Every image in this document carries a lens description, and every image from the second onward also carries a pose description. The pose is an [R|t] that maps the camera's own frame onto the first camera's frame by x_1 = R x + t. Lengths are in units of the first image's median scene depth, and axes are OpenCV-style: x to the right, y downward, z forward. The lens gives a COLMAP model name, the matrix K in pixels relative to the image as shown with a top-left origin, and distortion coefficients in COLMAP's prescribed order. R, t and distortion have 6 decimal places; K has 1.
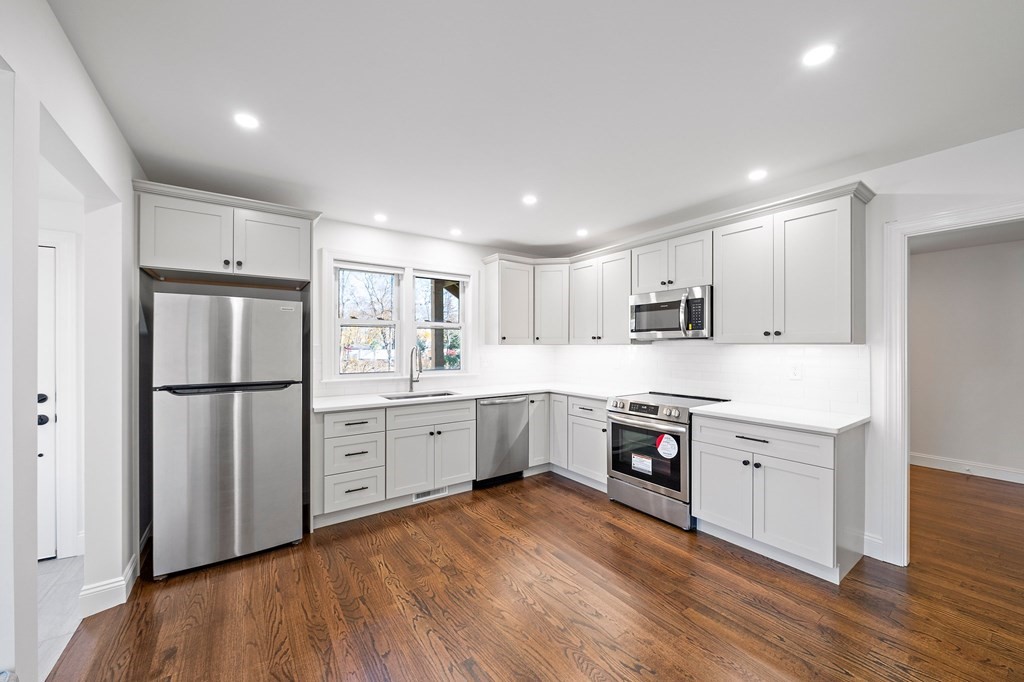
lens RADIAL K [[390.7, 0, 508.6], [0, 390.7, 346.5], [0, 0, 1]] dist [0.001112, -0.000152]
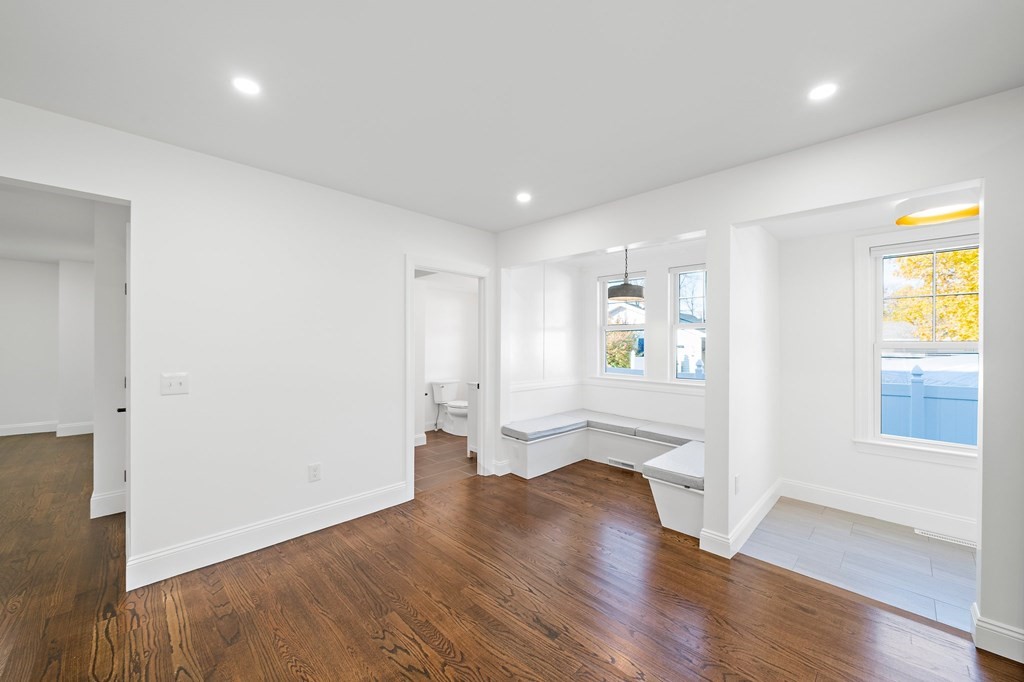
lens RADIAL K [[390.7, 0, 517.2], [0, 390.7, 344.3], [0, 0, 1]] dist [0.001112, -0.000152]
pose [[-0.981566, -0.004689, -0.191064, 0.108920], [-0.006398, 0.999945, 0.008333, -0.004513], [0.191015, 0.009402, -0.981542, 1.068136]]
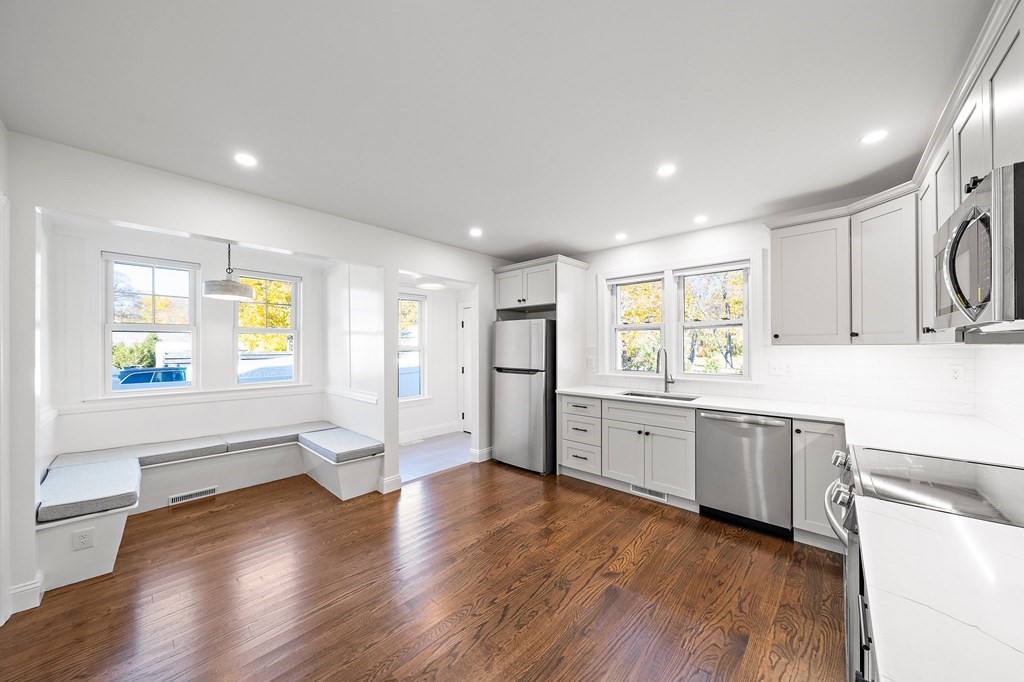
lens RADIAL K [[352.2, 0, 512.9], [0, 352.2, 347.5], [0, 0, 1]] dist [0.006670, -0.000140]
pose [[0.221803, -0.000847, -0.975091, 0.660998], [-0.000382, 0.999999, -0.000956, 0.000262], [0.975091, 0.000585, 0.221803, 0.483984]]
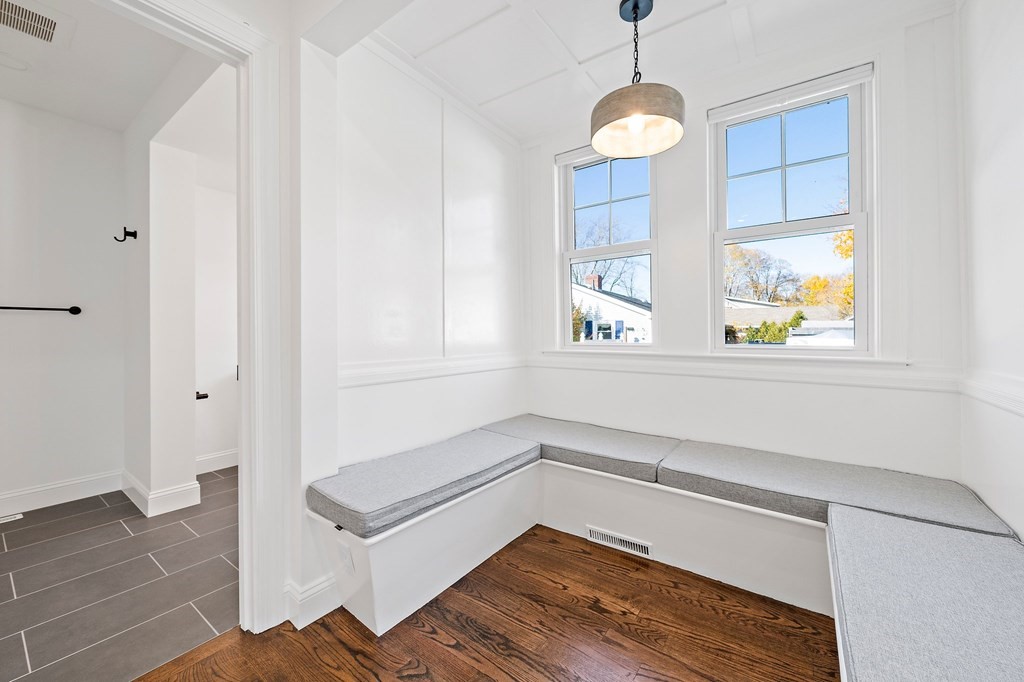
lens RADIAL K [[390.7, 0, 519.1], [0, 390.7, 335.9], [0, 0, 1]] dist [0.001112, -0.000152]
pose [[-0.939903, 0.007137, -0.341366, -0.155518], [0.004971, 0.999962, 0.007219, 0.097988], [0.341404, 0.005089, -0.939903, 0.337547]]
